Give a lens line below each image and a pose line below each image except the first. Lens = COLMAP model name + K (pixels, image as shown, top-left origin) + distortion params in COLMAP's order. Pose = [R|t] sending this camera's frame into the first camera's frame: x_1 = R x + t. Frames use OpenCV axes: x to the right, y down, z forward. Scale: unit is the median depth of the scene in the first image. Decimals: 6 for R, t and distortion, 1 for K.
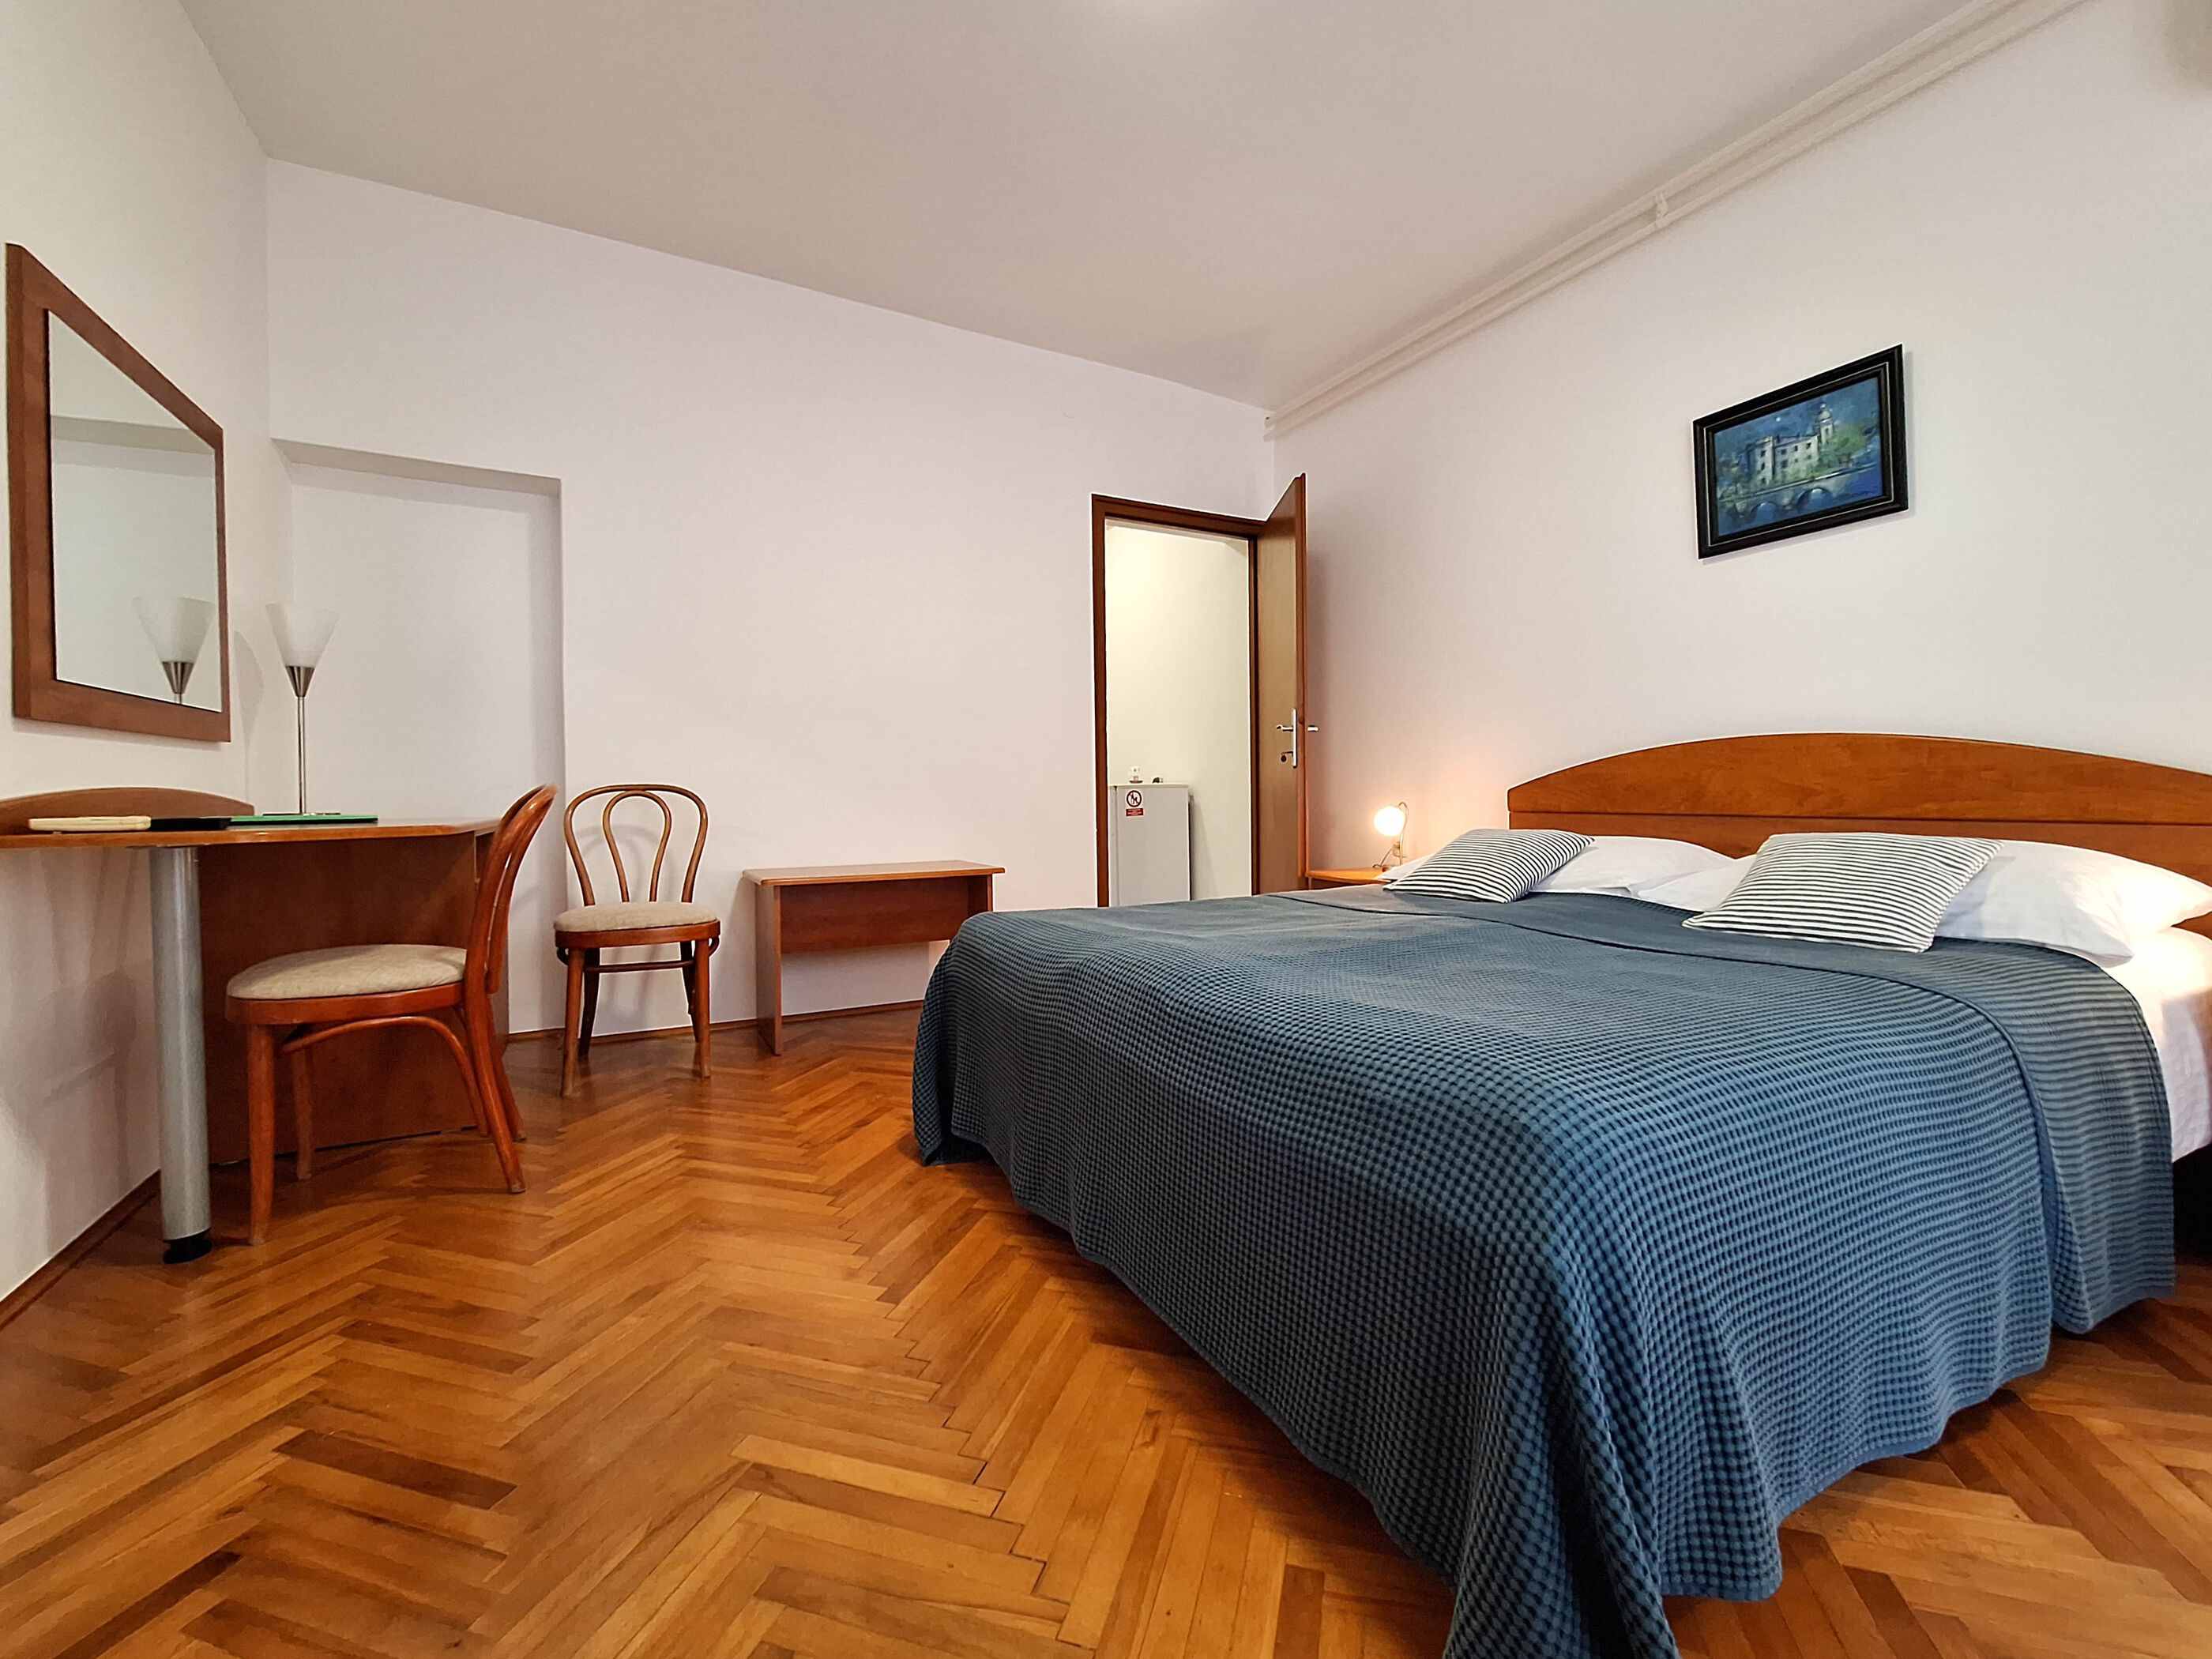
lens RADIAL K [[927.0, 0, 1132.3], [0, 927.0, 809.7], [0, 0, 1]] dist [-0.008041, 0.004932]
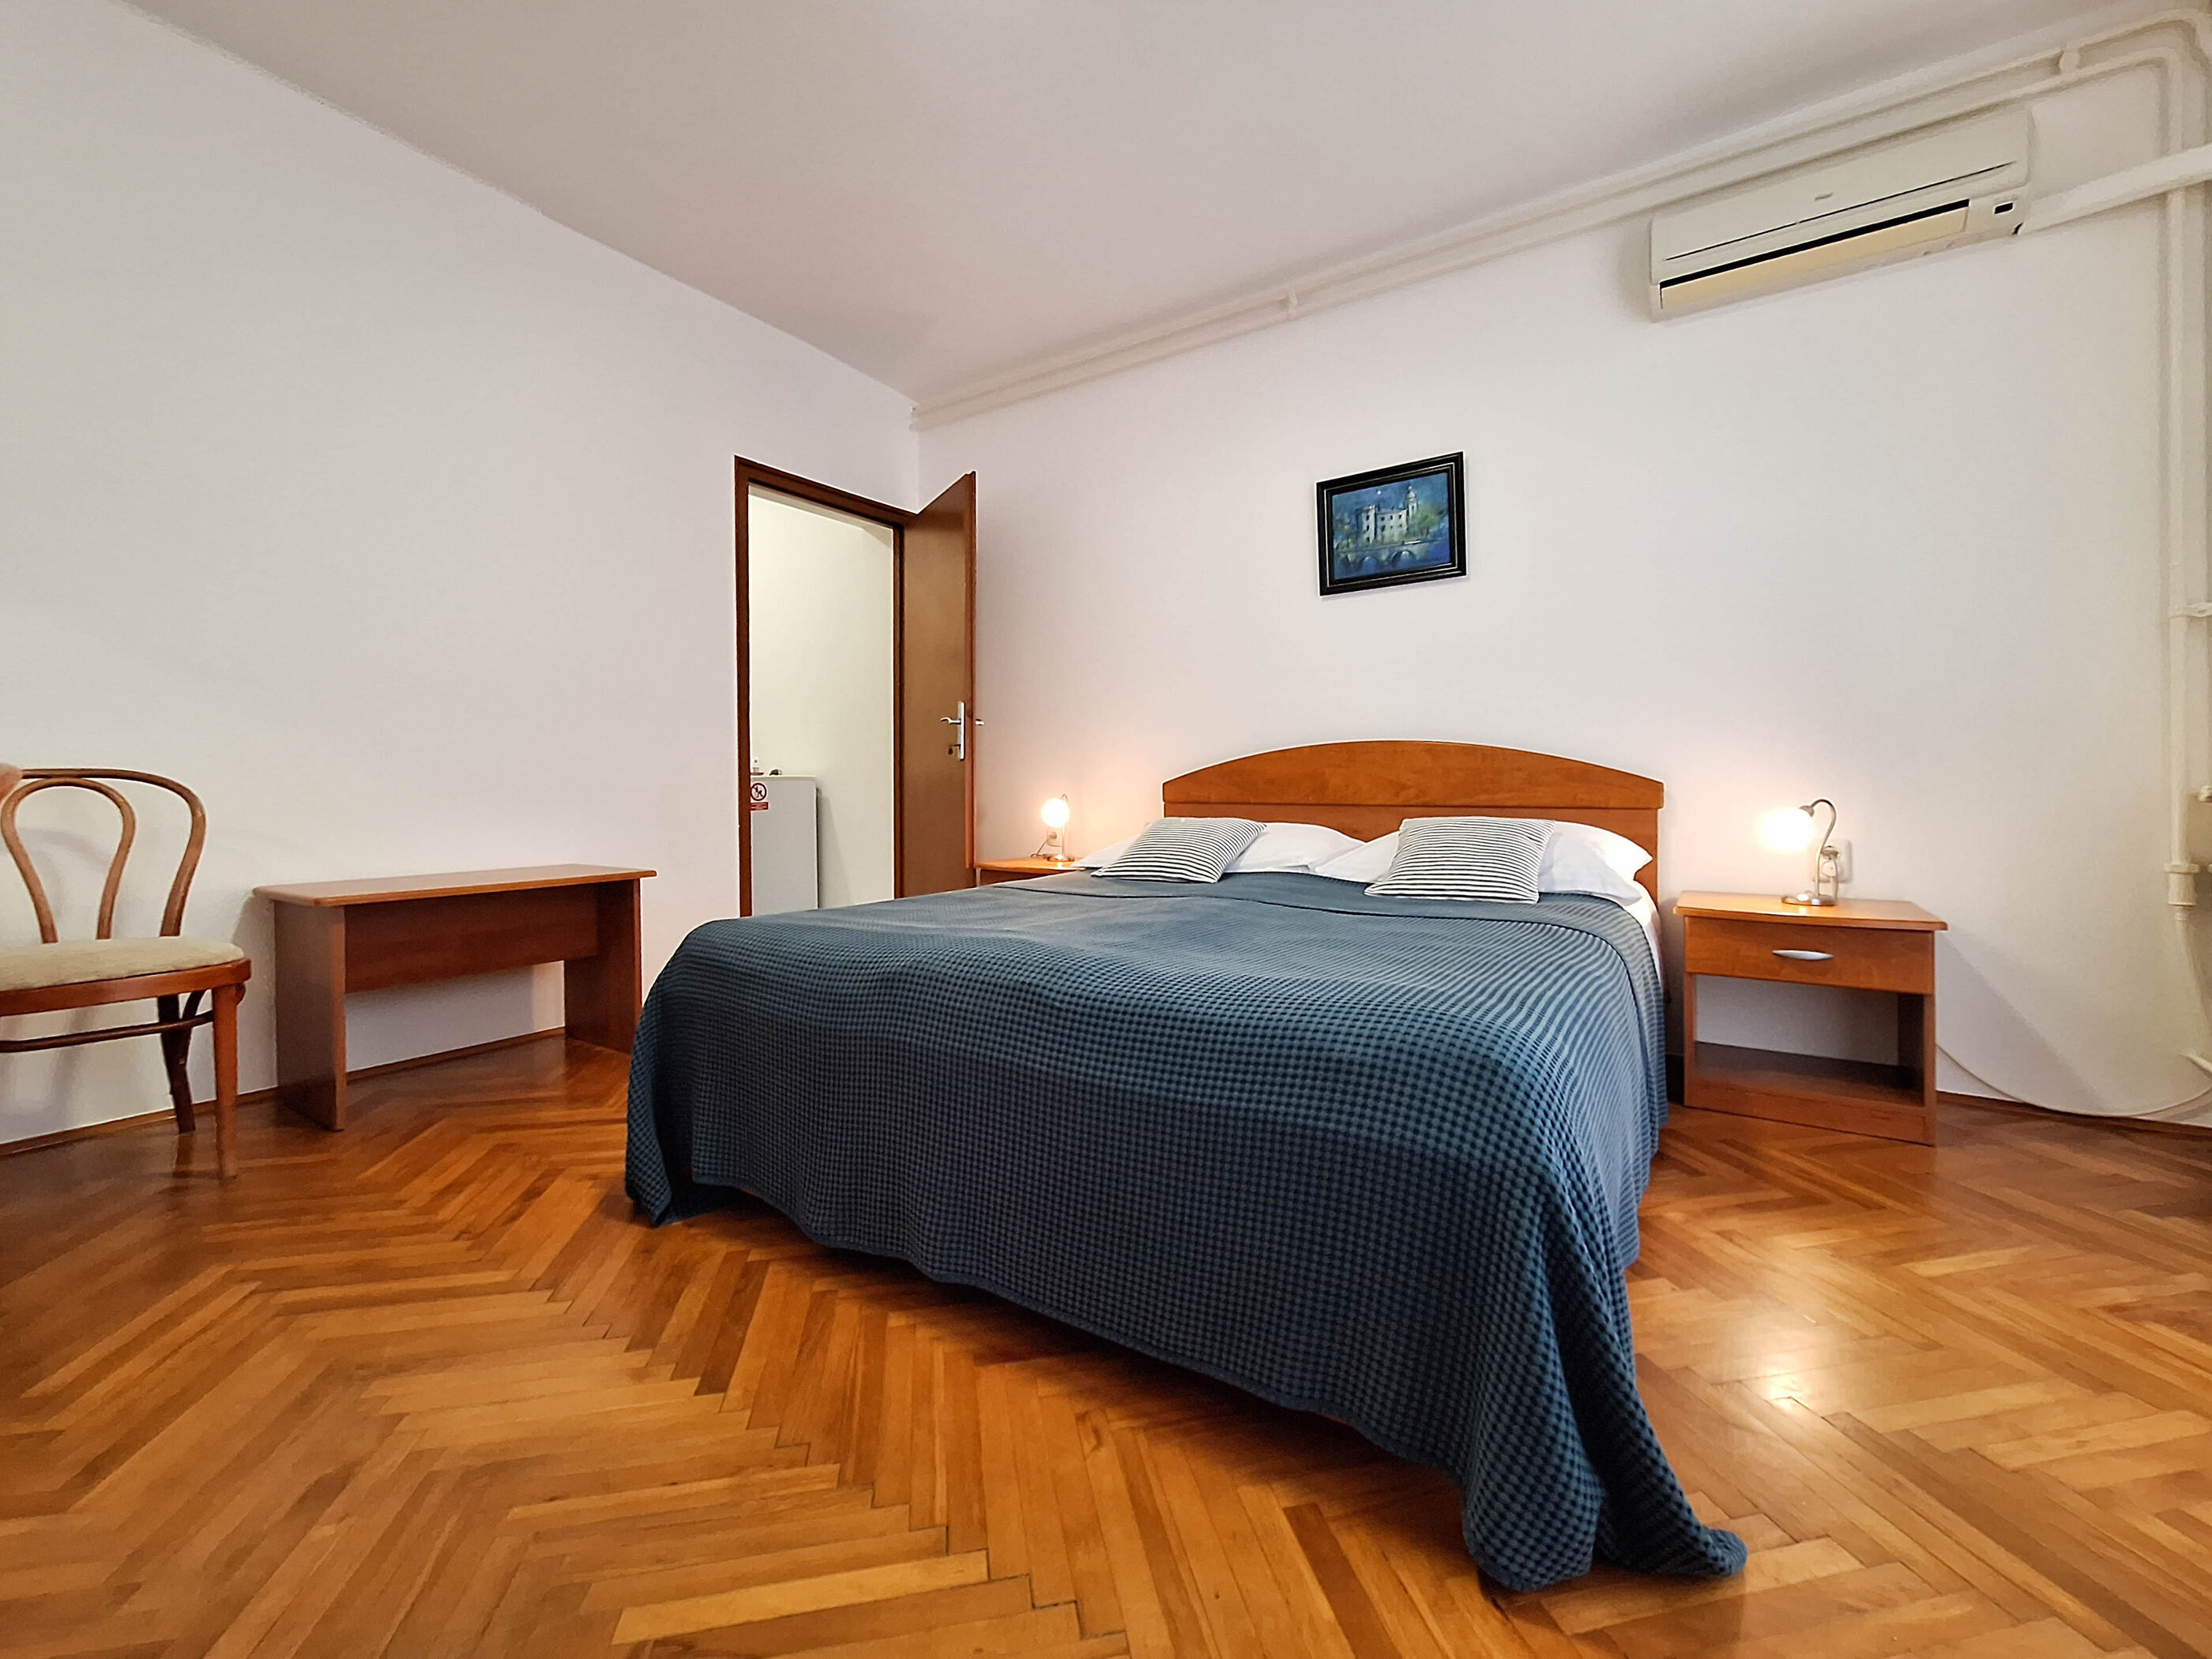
lens RADIAL K [[897.4, 0, 1145.5], [0, 897.4, 805.5], [0, 0, 1]] dist [-0.000730, 0.000141]
pose [[0.885799, -0.006064, 0.464029, -0.175761], [0.005014, 0.999981, 0.003496, 0.001695], [-0.464042, -0.000770, 0.885813, 0.063347]]
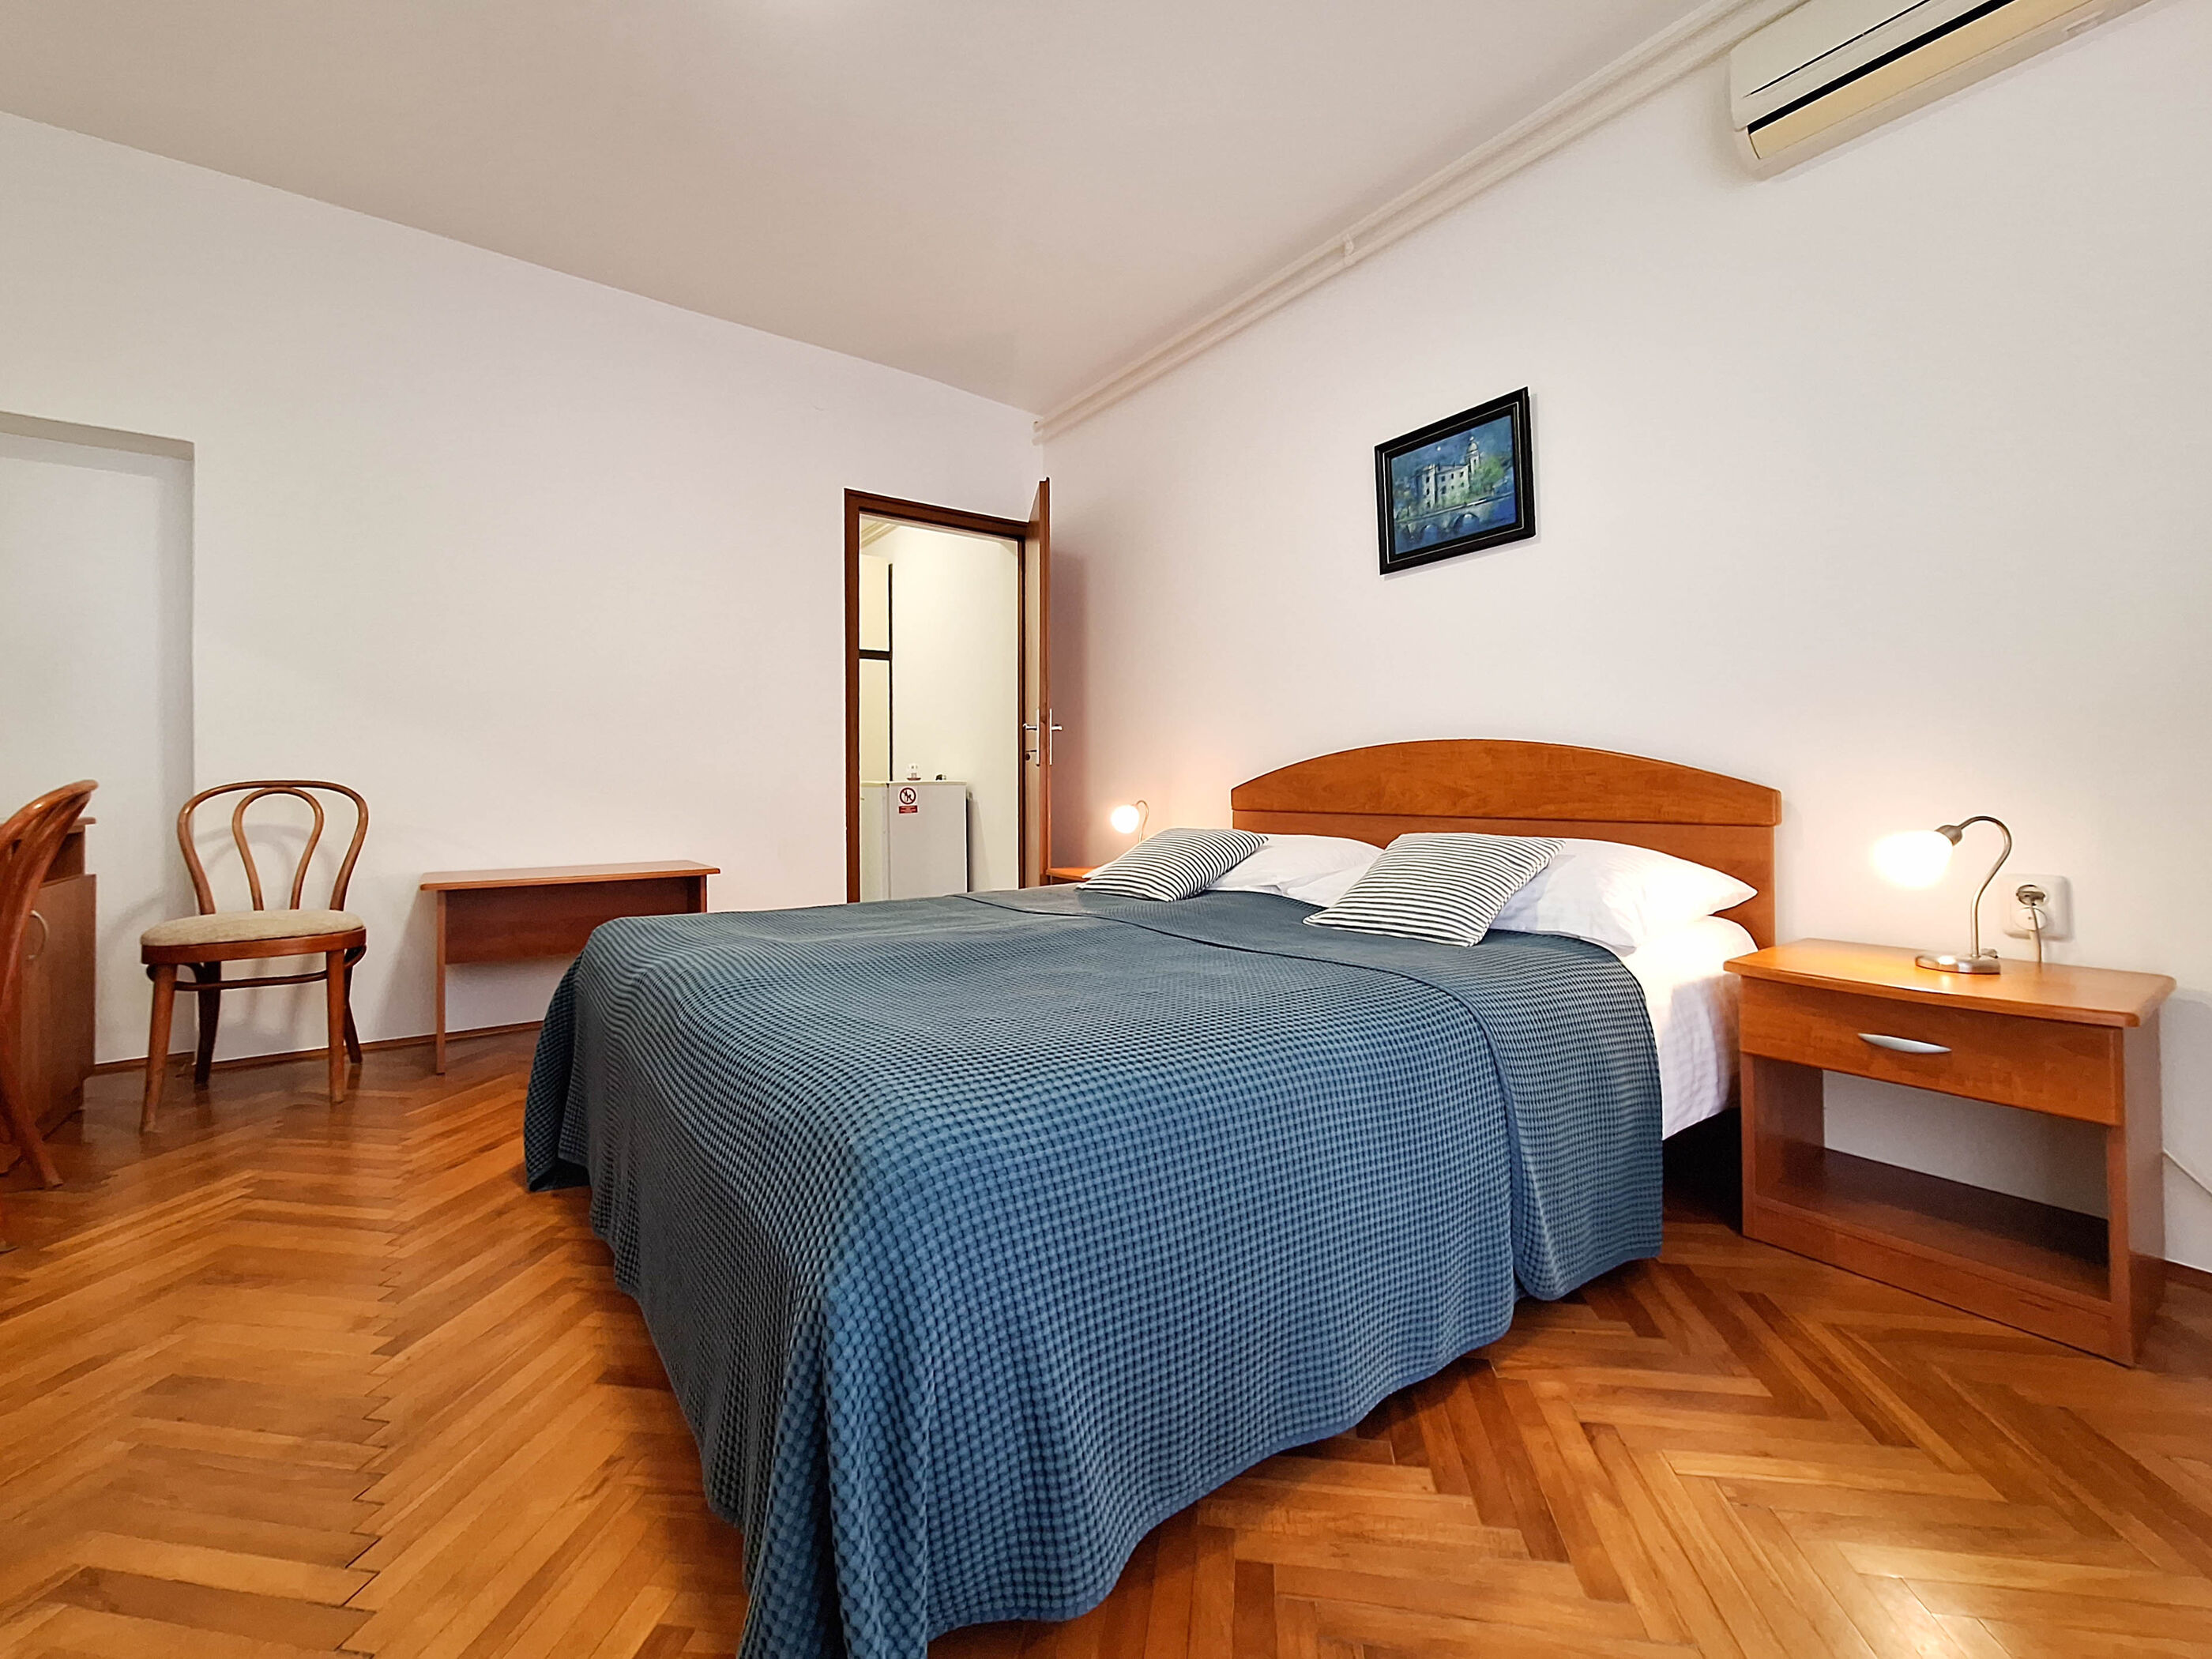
lens RADIAL K [[911.1, 0, 1112.0], [0, 911.1, 789.5], [0, 0, 1]] dist [-0.001927, 0.000166]
pose [[0.990659, 0.004019, 0.136305, 0.195571], [-0.001772, 0.999861, -0.016607, -0.006053], [-0.136352, 0.016210, 0.990528, 0.004246]]
